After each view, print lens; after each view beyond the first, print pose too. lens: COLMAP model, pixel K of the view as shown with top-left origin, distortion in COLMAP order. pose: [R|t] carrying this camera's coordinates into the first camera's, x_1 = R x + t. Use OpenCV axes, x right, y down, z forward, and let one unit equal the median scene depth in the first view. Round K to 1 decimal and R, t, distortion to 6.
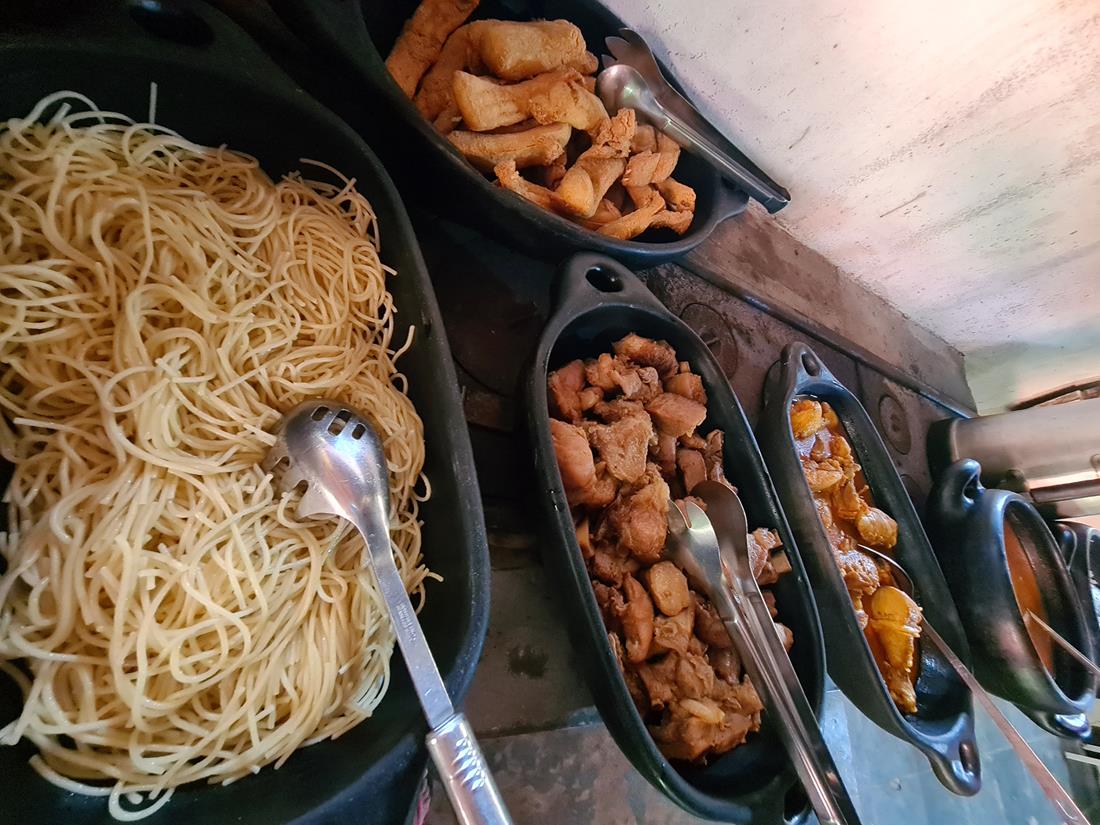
lens RADIAL K [[445.5, 0, 550.0], [0, 445.5, 412.5], [0, 0, 1]] dist [-0.000895, -0.000035]
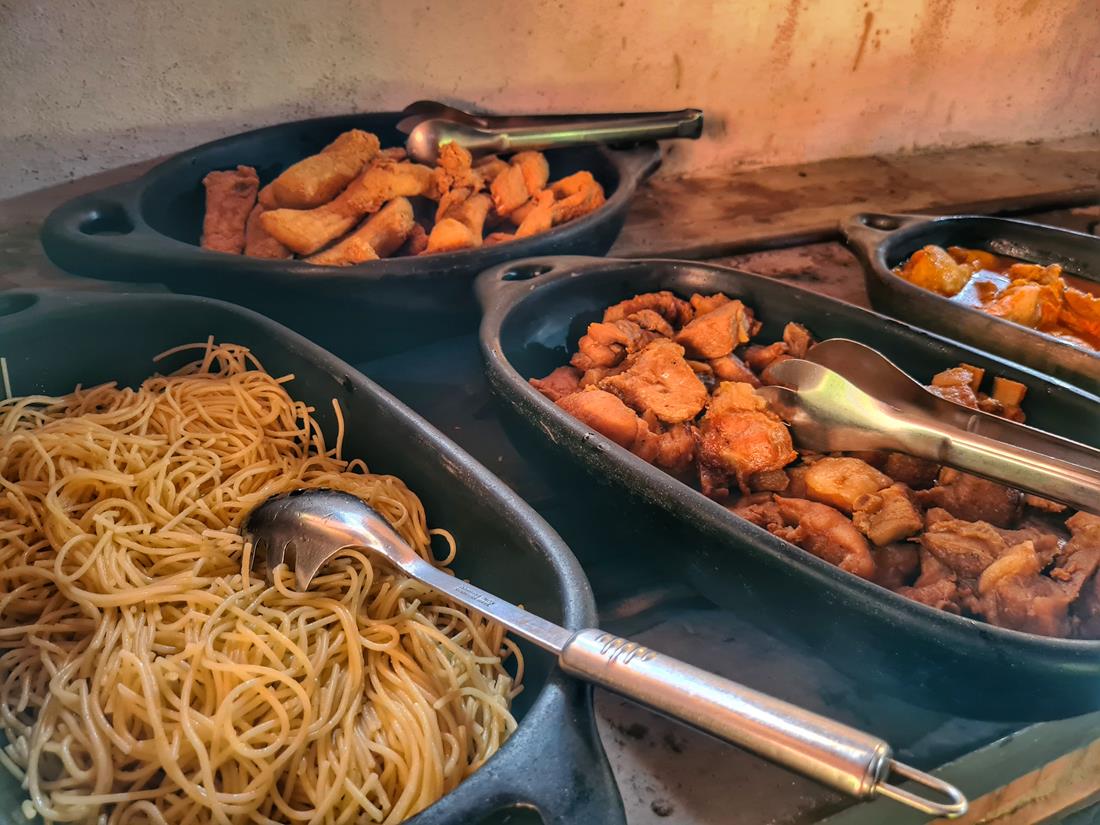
lens RADIAL K [[825.6, 0, 550.0], [0, 825.6, 412.5], [0, 0, 1]] dist [0.053735, -0.066423]
pose [[0.790937, -0.610610, 0.039674, -0.064984], [0.558192, 0.693438, -0.455594, 0.707806], [0.250679, 0.382491, 0.889303, -0.241788]]
